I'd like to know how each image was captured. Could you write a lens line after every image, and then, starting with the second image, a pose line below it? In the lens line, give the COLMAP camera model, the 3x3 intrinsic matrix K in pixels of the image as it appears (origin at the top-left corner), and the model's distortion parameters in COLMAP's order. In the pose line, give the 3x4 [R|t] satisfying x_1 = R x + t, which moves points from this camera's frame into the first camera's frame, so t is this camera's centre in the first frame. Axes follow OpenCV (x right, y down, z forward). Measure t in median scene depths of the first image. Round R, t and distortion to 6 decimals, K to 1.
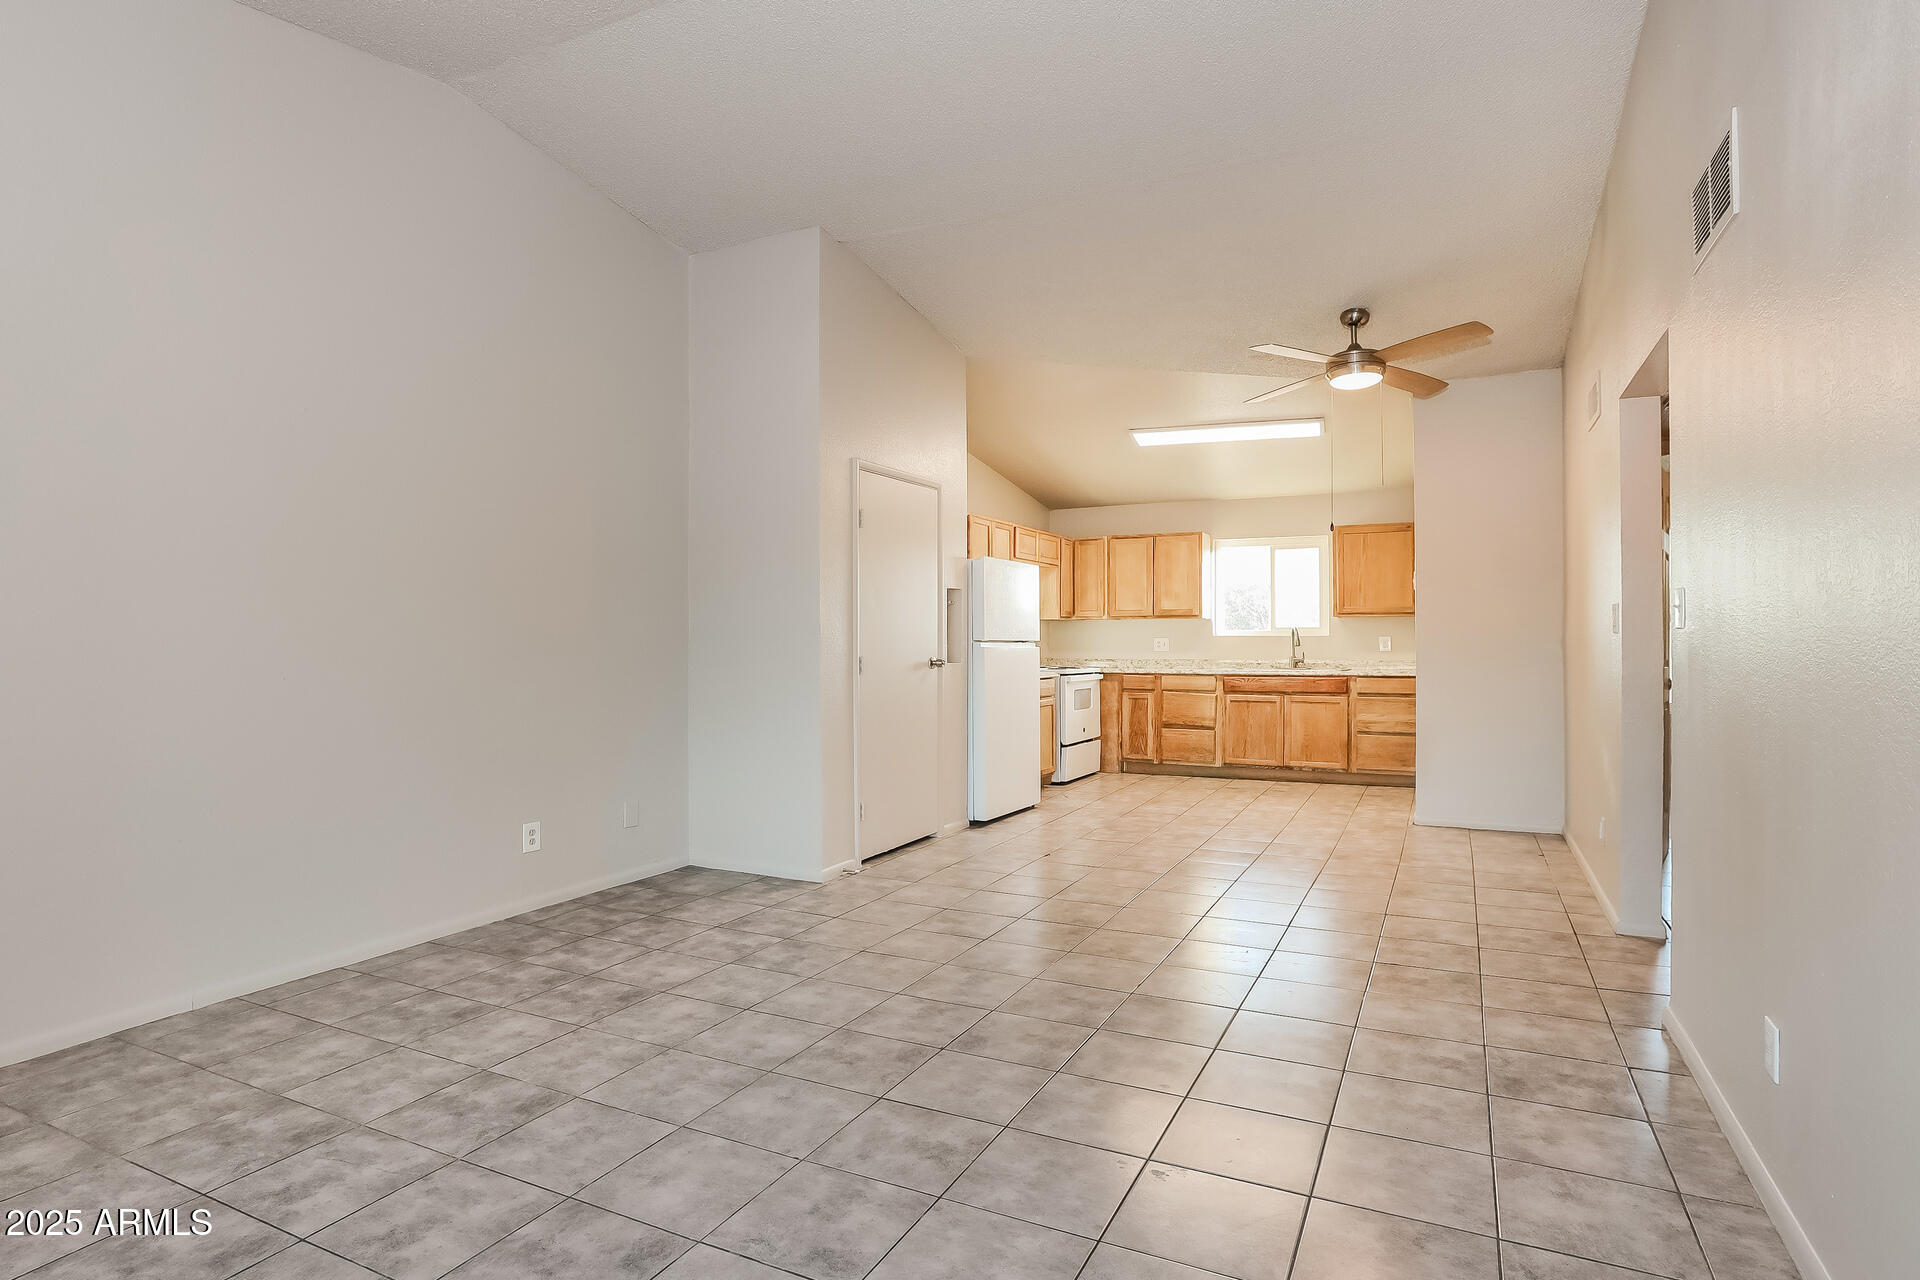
lens RADIAL K [[1009.5, 0, 936.6], [0, 1009.5, 642.4], [0, 0, 1]] dist [-0.063949, 0.031454]
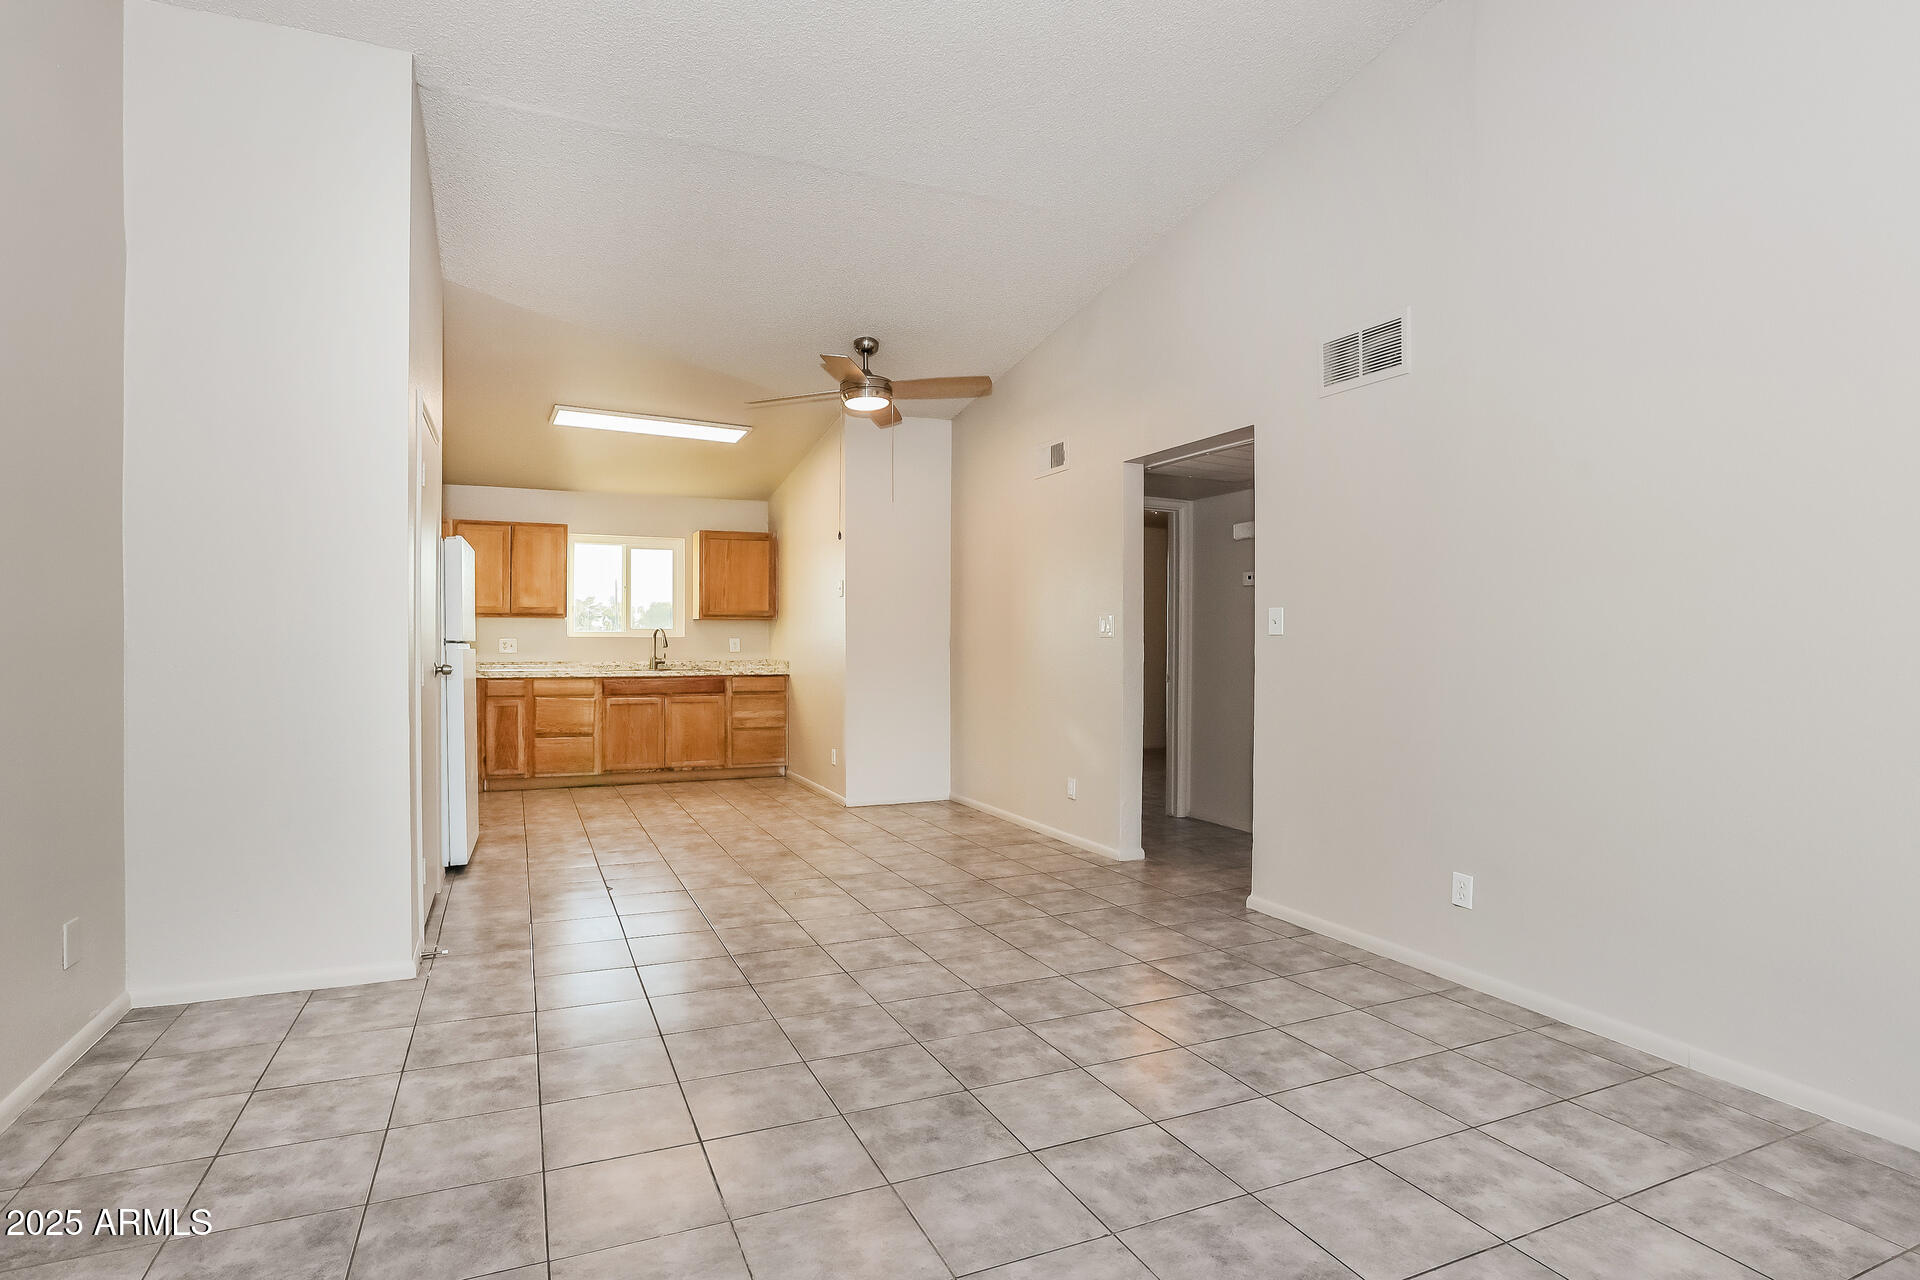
lens RADIAL K [[1009.5, 0, 936.6], [0, 1009.5, 642.4], [0, 0, 1]] dist [-0.063949, 0.031454]
pose [[0.633473, 0.001913, 0.773762, -0.255518], [-0.000433, 0.999998, -0.002118, 0.001073], [-0.773765, 0.001007, 0.633472, 0.160804]]
